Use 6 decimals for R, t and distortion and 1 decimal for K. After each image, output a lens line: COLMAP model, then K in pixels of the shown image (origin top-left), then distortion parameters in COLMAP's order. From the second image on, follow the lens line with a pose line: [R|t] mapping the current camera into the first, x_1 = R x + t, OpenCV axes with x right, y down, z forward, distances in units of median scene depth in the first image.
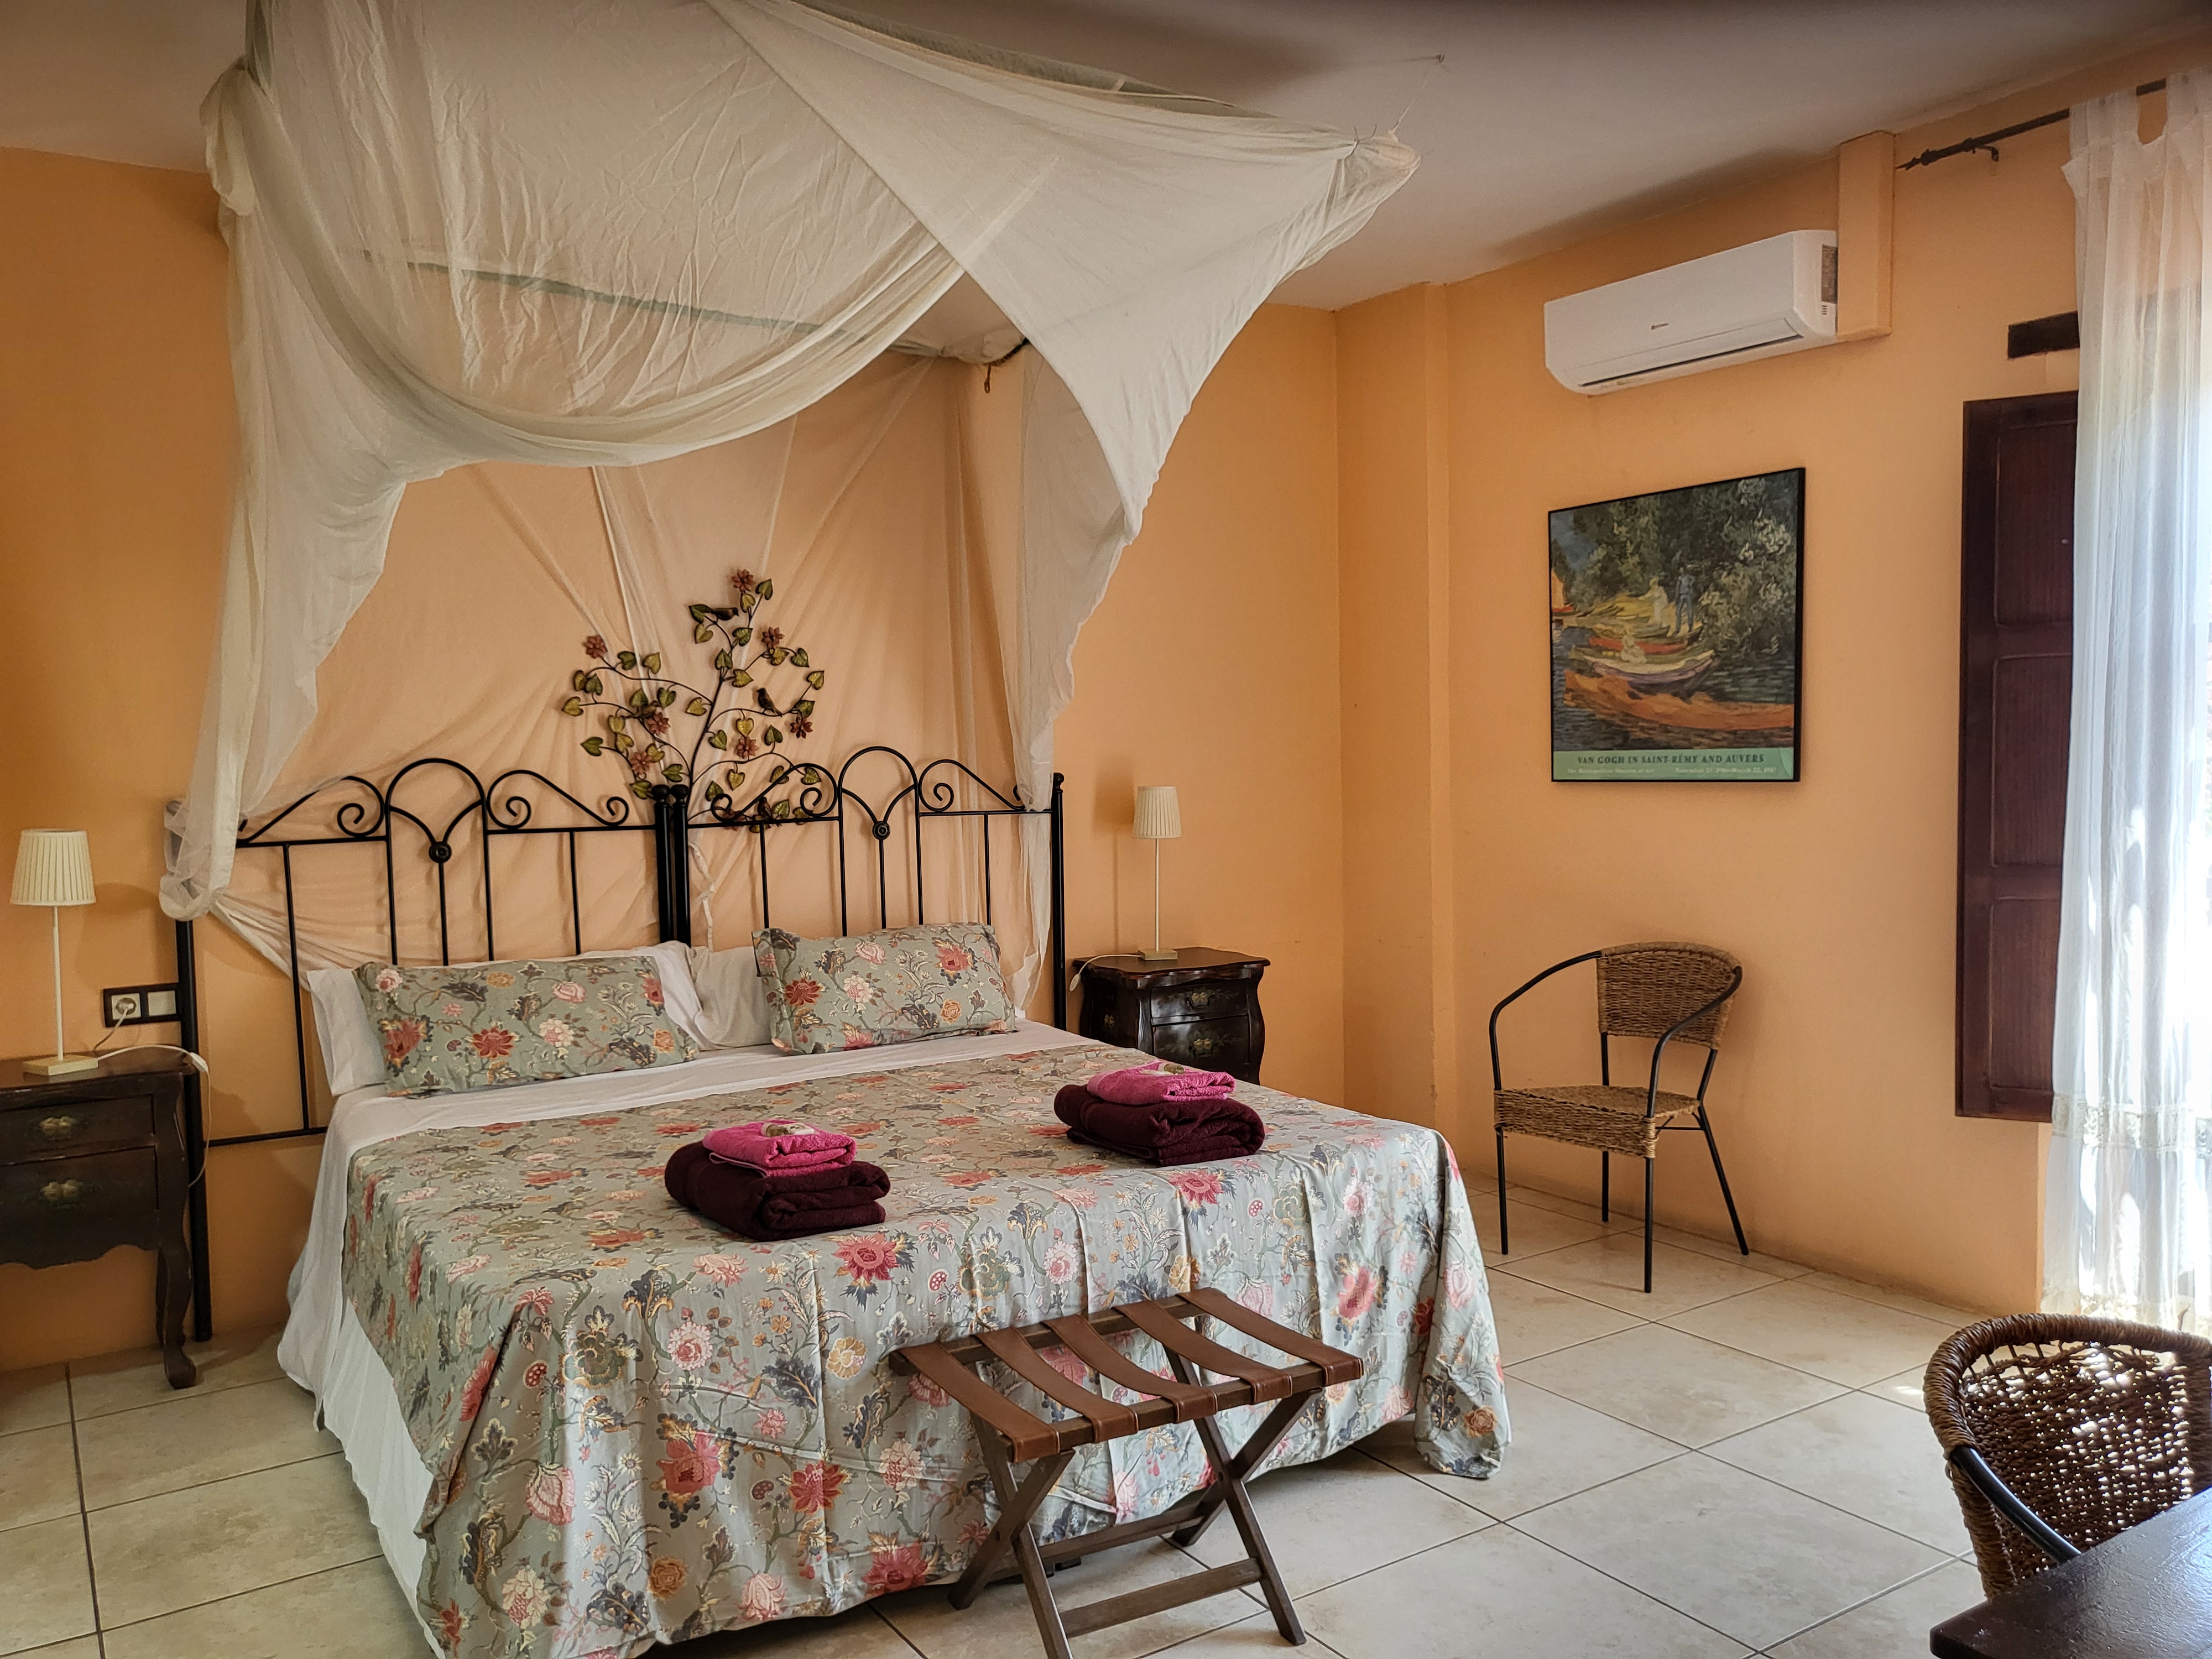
lens RADIAL K [[1682.4, 0, 1108.6], [0, 1682.4, 833.7], [0, 0, 1]] dist [0.011505, 0.004910]
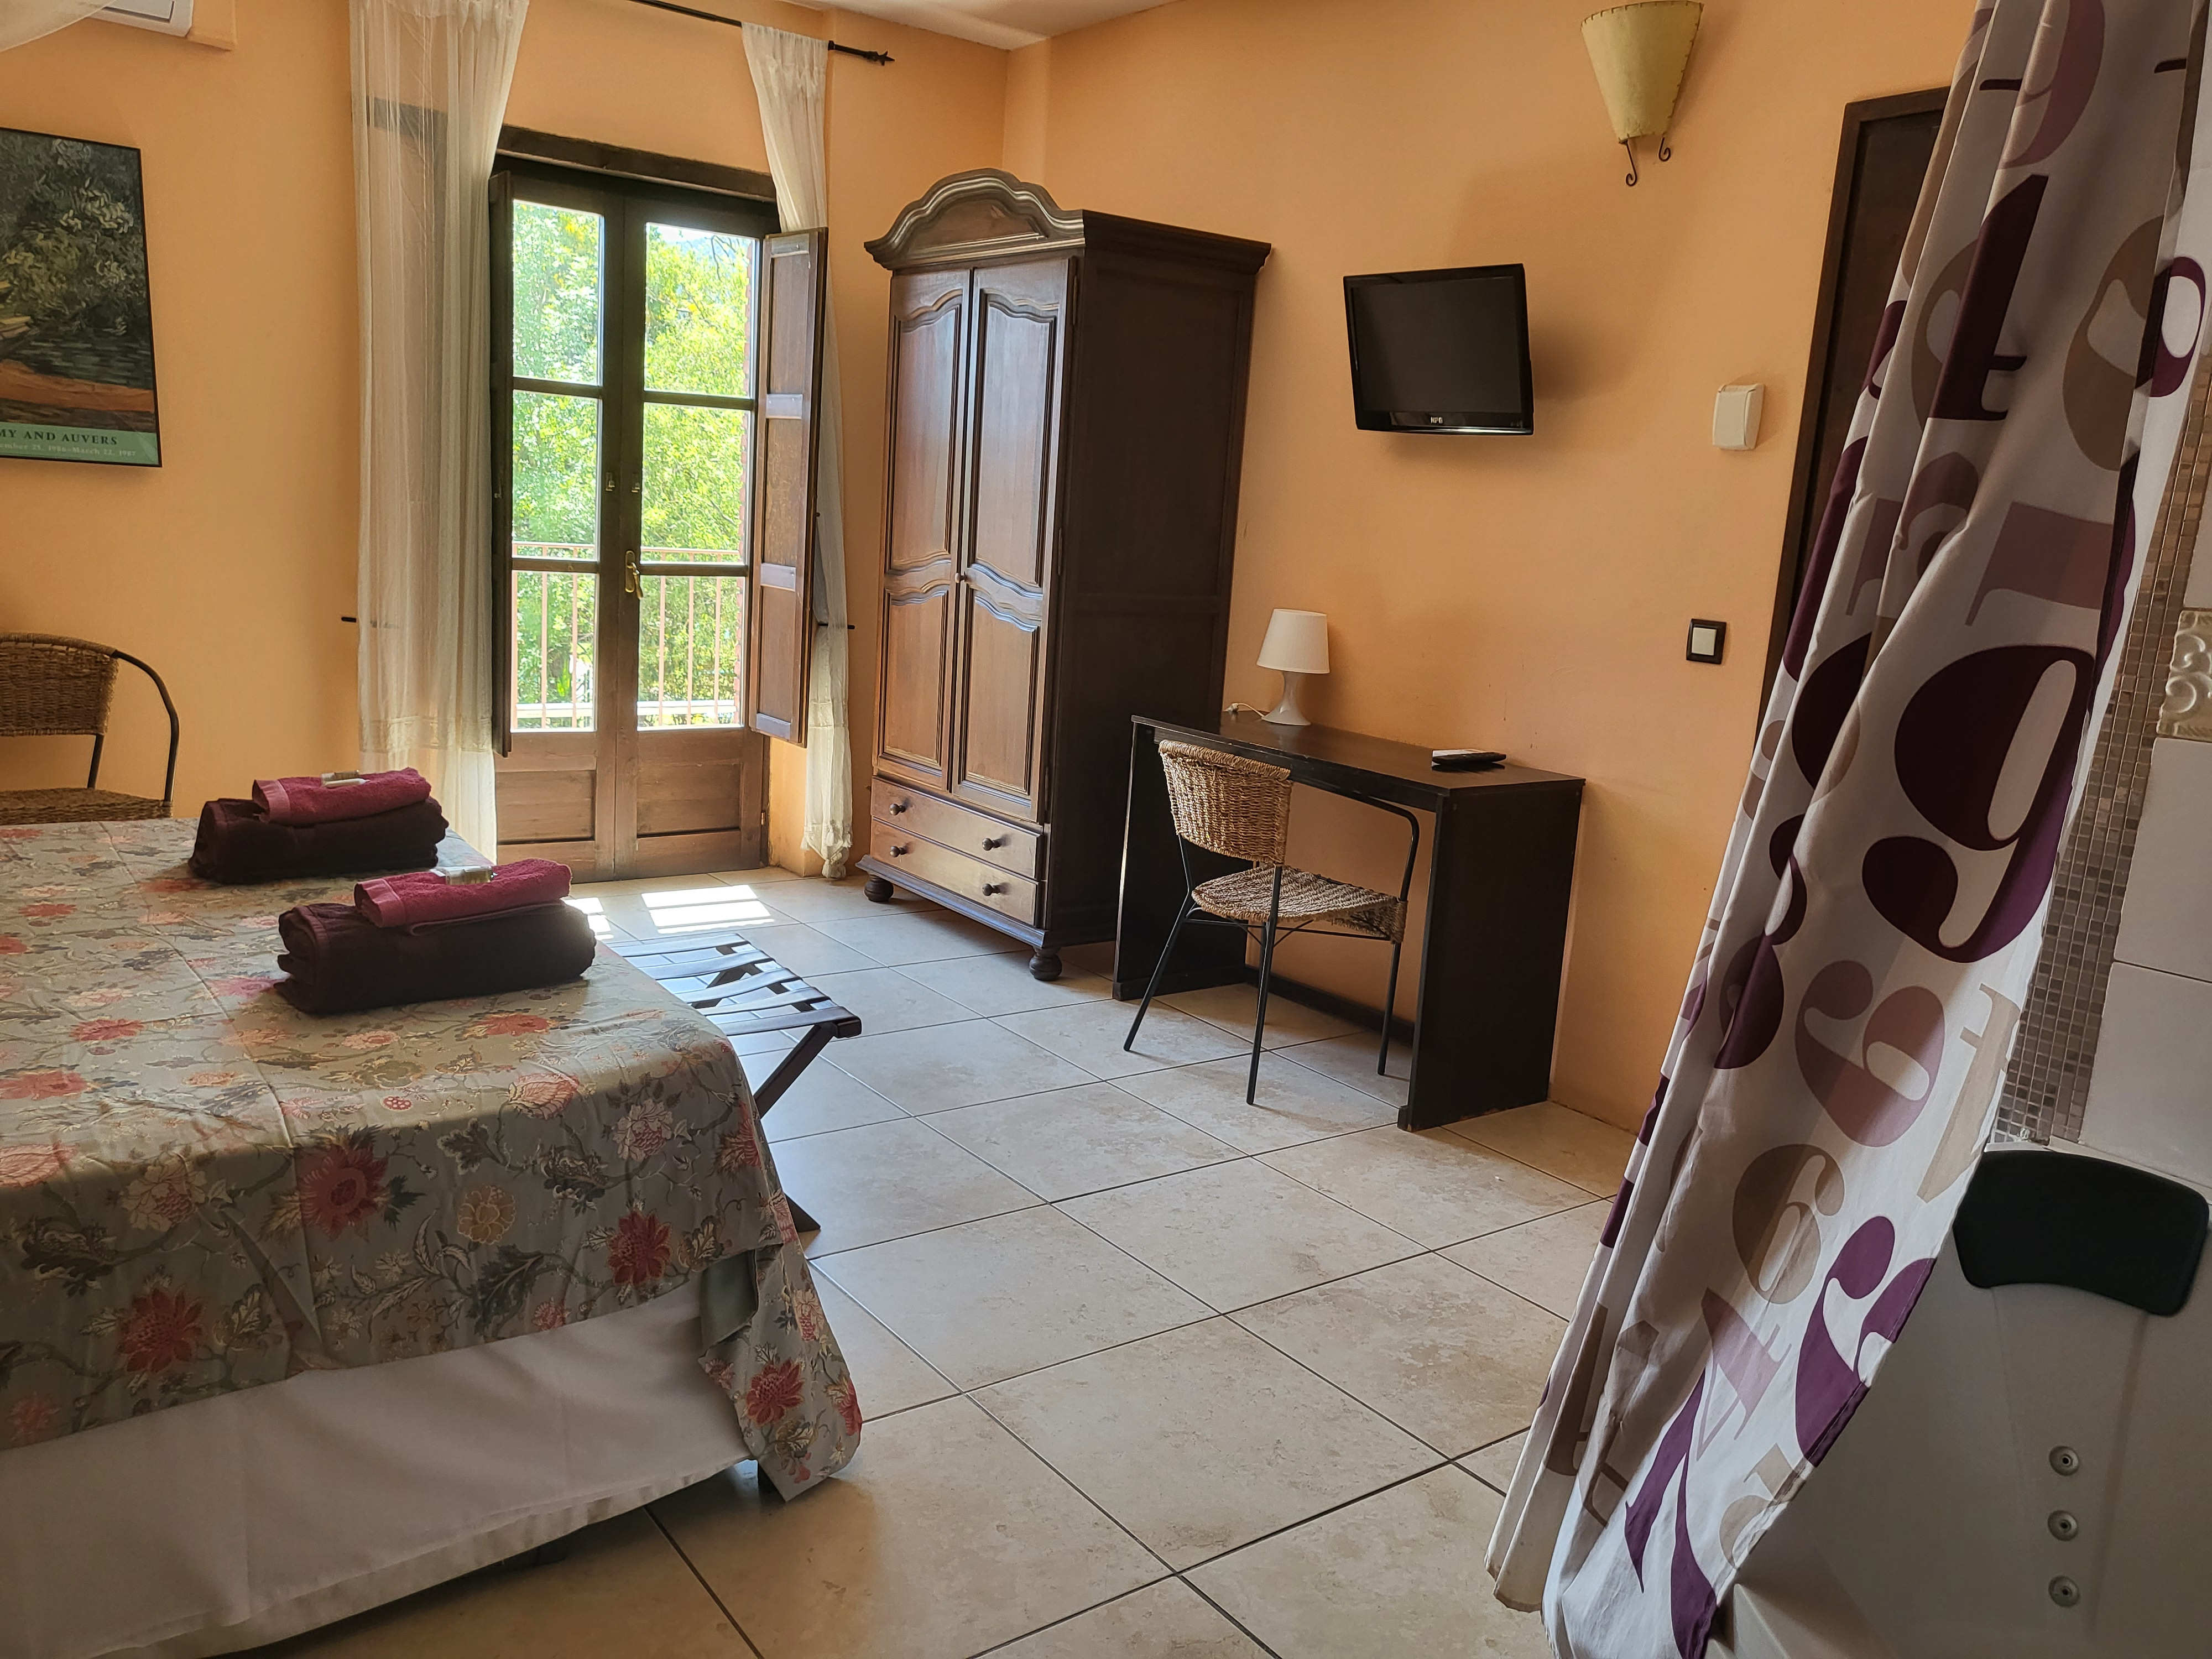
lens RADIAL K [[1682.4, 0, 1107.4], [0, 1682.4, 832.0], [0, 0, 1]] dist [0.011505, 0.004910]
pose [[-0.076699, -0.172961, 0.981938, -0.682226], [-0.015259, 0.984927, 0.172296, 0.002475], [-0.996938, -0.001769, -0.078182, 0.483761]]
